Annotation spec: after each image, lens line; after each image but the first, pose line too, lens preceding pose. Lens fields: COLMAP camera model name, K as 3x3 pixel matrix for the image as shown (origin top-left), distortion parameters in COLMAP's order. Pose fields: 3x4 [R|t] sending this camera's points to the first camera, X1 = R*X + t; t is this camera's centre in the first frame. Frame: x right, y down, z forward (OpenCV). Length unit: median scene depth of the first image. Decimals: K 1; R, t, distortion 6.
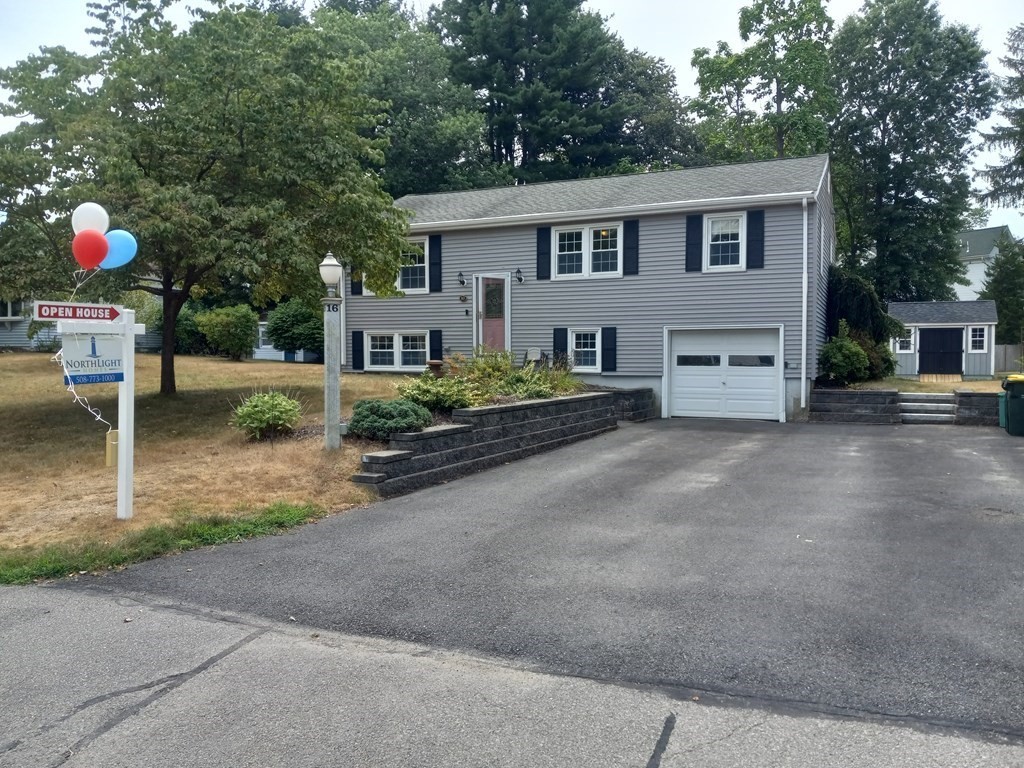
lens RADIAL K [[818.2, 0, 531.1], [0, 818.2, 383.8], [0, 0, 1]] dist [0.058896, -0.068352]
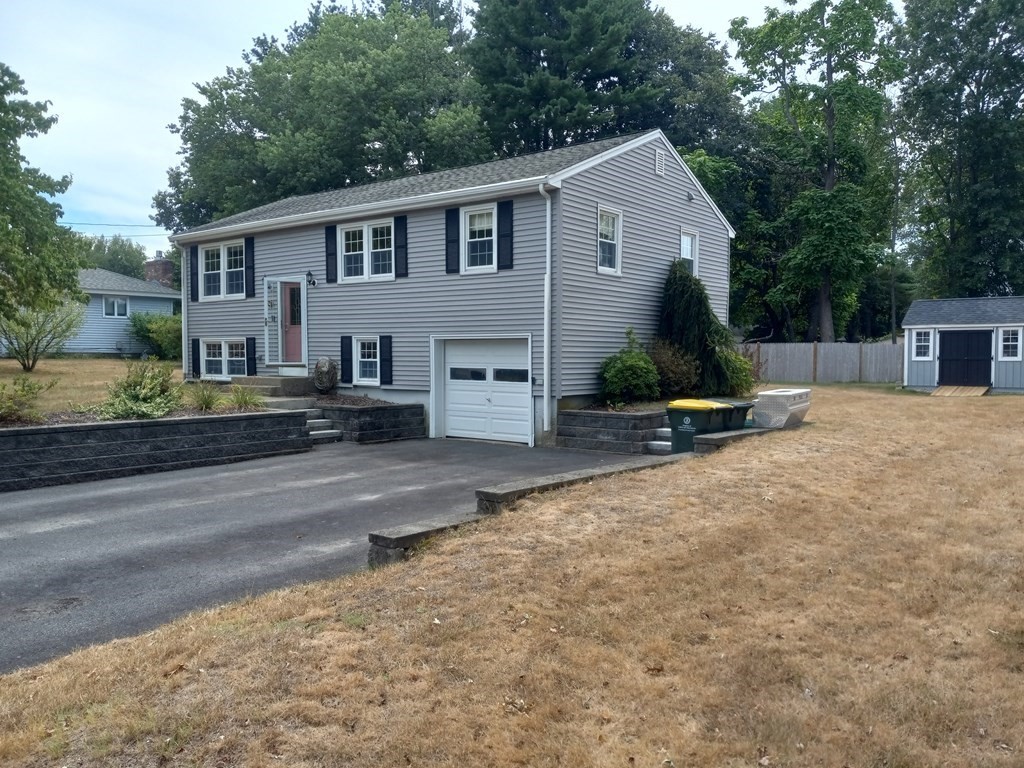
lens RADIAL K [[818.2, 0, 597.5], [0, 818.2, 394.3], [0, 0, 1]] dist [0.058896, -0.068352]
pose [[0.976861, 0.013877, -0.213426, 0.521587], [-0.010274, 0.999785, 0.017985, -0.023360], [0.213630, -0.015376, 0.976794, 0.167835]]
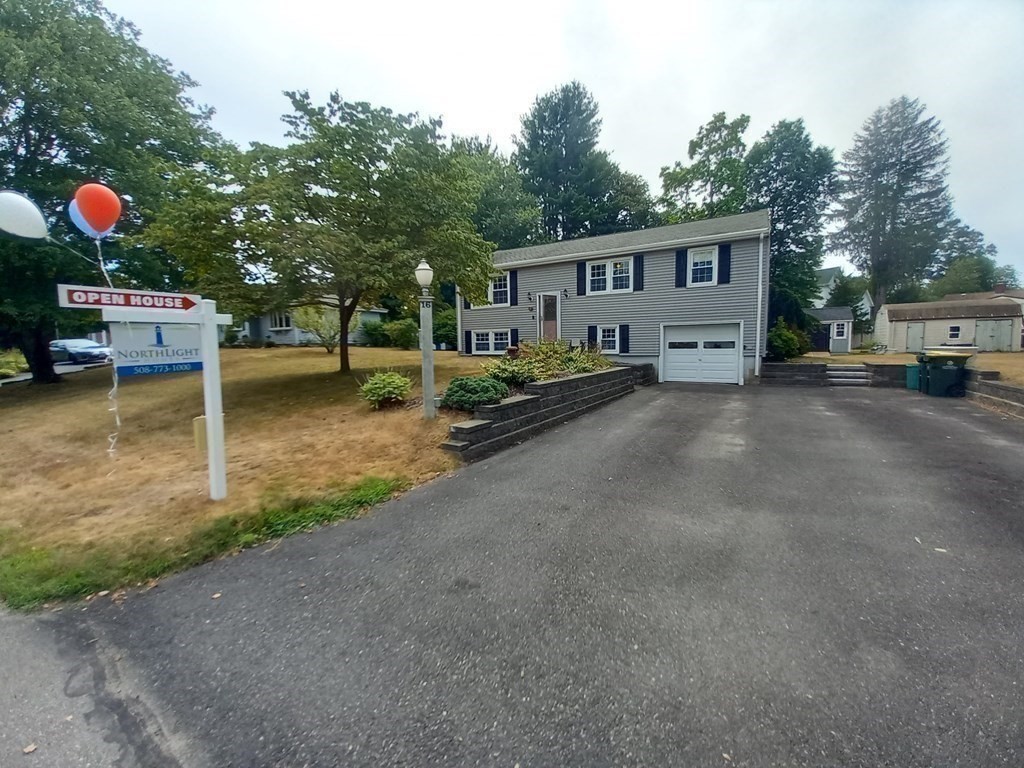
lens RADIAL K [[411.1, 0, 527.2], [0, 411.1, 371.1], [0, 0, 1]] dist [0.001251, -0.006206]
pose [[0.995749, -0.009191, -0.091653, -0.018059], [0.011780, 0.999545, 0.027755, -0.004233], [0.091356, -0.028717, 0.995404, 0.200685]]
